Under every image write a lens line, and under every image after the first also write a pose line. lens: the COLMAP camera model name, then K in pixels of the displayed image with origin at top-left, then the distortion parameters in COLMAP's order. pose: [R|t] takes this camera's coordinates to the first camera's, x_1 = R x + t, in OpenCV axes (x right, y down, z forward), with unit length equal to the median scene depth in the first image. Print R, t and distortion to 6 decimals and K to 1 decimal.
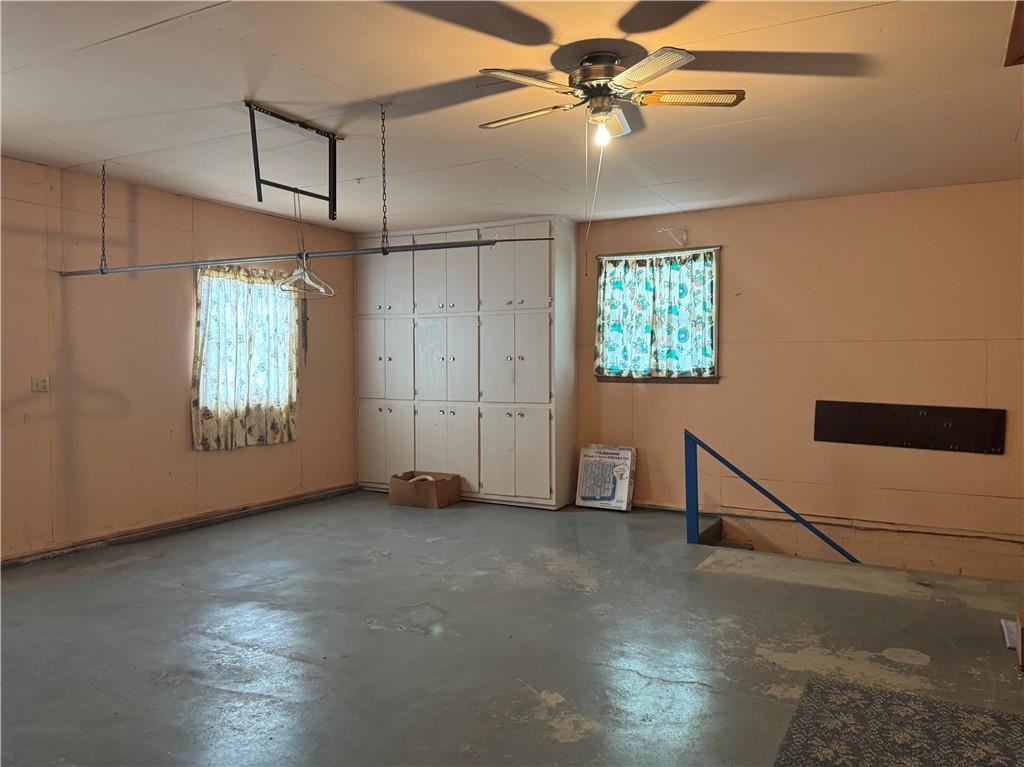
lens RADIAL K [[716.3, 0, 508.7], [0, 716.3, 379.9], [0, 0, 1]] dist [0.074824, -0.083389]
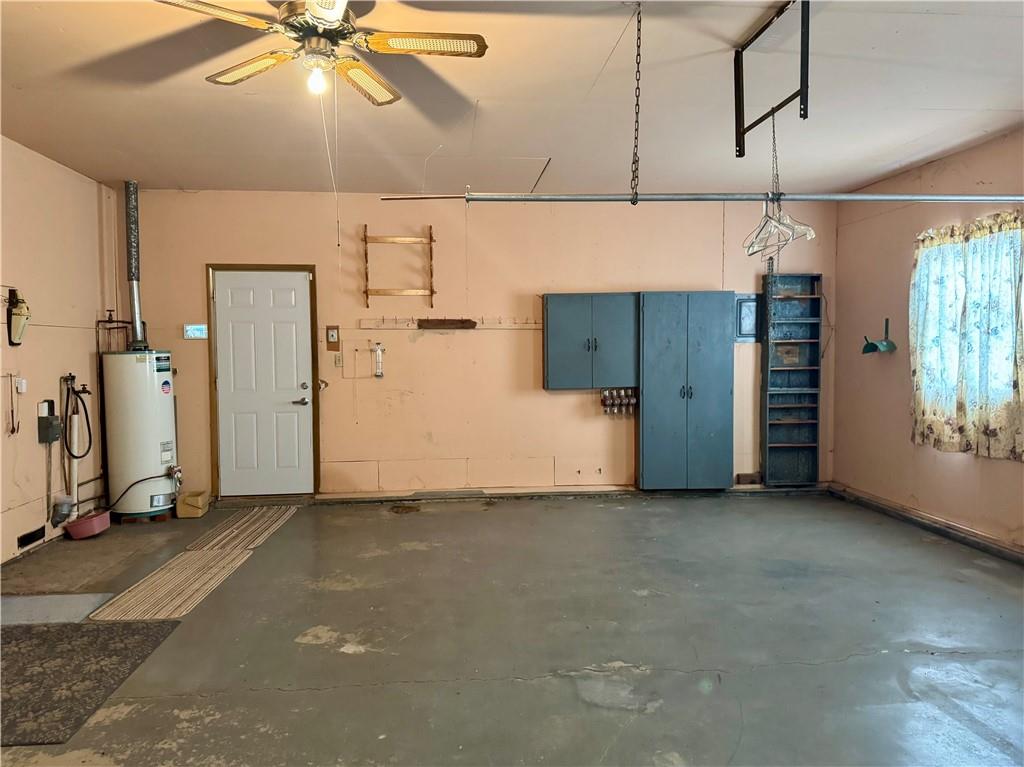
lens RADIAL K [[716.3, 0, 509.1], [0, 716.3, 385.4], [0, 0, 1]] dist [0.074824, -0.083389]
pose [[-0.809994, 0.031143, -0.585611, 0.514263], [-0.006268, 0.998072, 0.061748, -0.034409], [0.586405, 0.053686, -0.808237, 2.065932]]
